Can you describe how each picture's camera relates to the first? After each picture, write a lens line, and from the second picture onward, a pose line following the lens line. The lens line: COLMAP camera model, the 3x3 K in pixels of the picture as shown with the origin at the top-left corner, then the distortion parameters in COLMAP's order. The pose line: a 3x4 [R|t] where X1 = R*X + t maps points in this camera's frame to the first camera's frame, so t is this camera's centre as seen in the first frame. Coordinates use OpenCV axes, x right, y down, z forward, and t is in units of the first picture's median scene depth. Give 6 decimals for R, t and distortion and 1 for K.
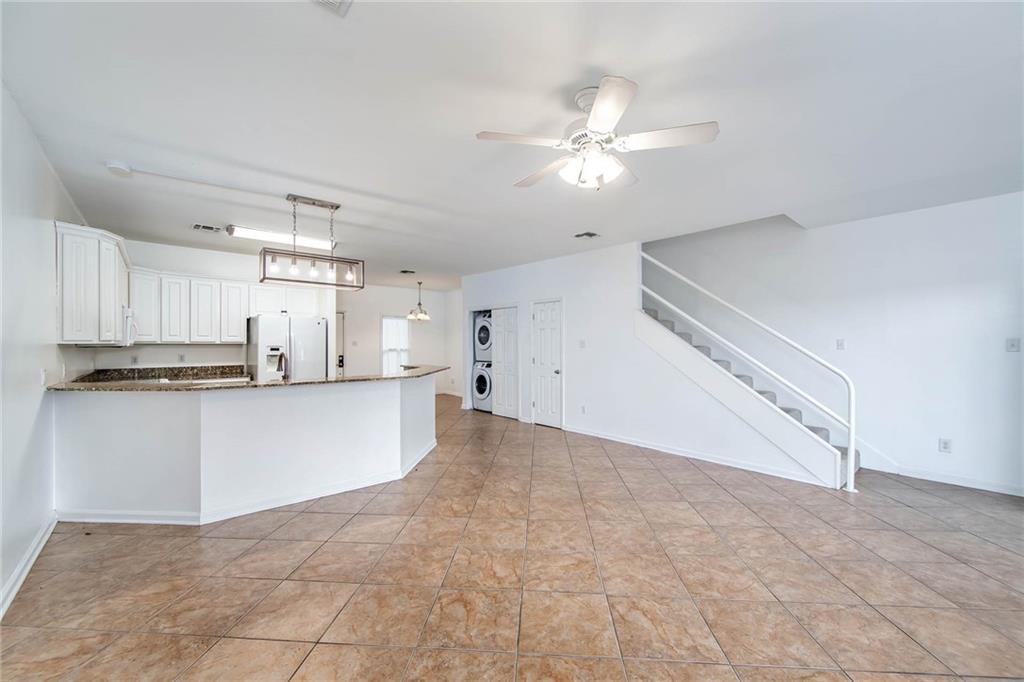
lens RADIAL K [[400.3, 0, 514.9], [0, 400.3, 341.0], [0, 0, 1]] dist [0.001033, 0.000068]
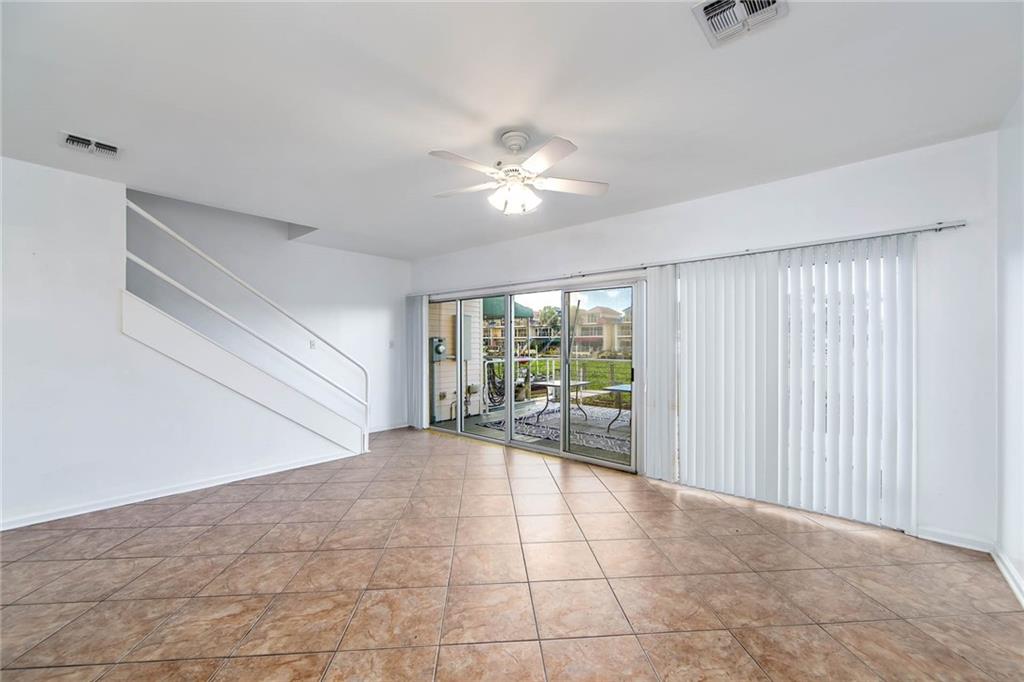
lens RADIAL K [[400.3, 0, 514.7], [0, 400.3, 347.5], [0, 0, 1]] dist [0.001033, 0.000068]
pose [[-0.122854, -0.010651, 0.992368, -0.597936], [-0.006254, 0.999931, 0.009958, 0.001803], [-0.992405, -0.004982, -0.122913, 0.695483]]
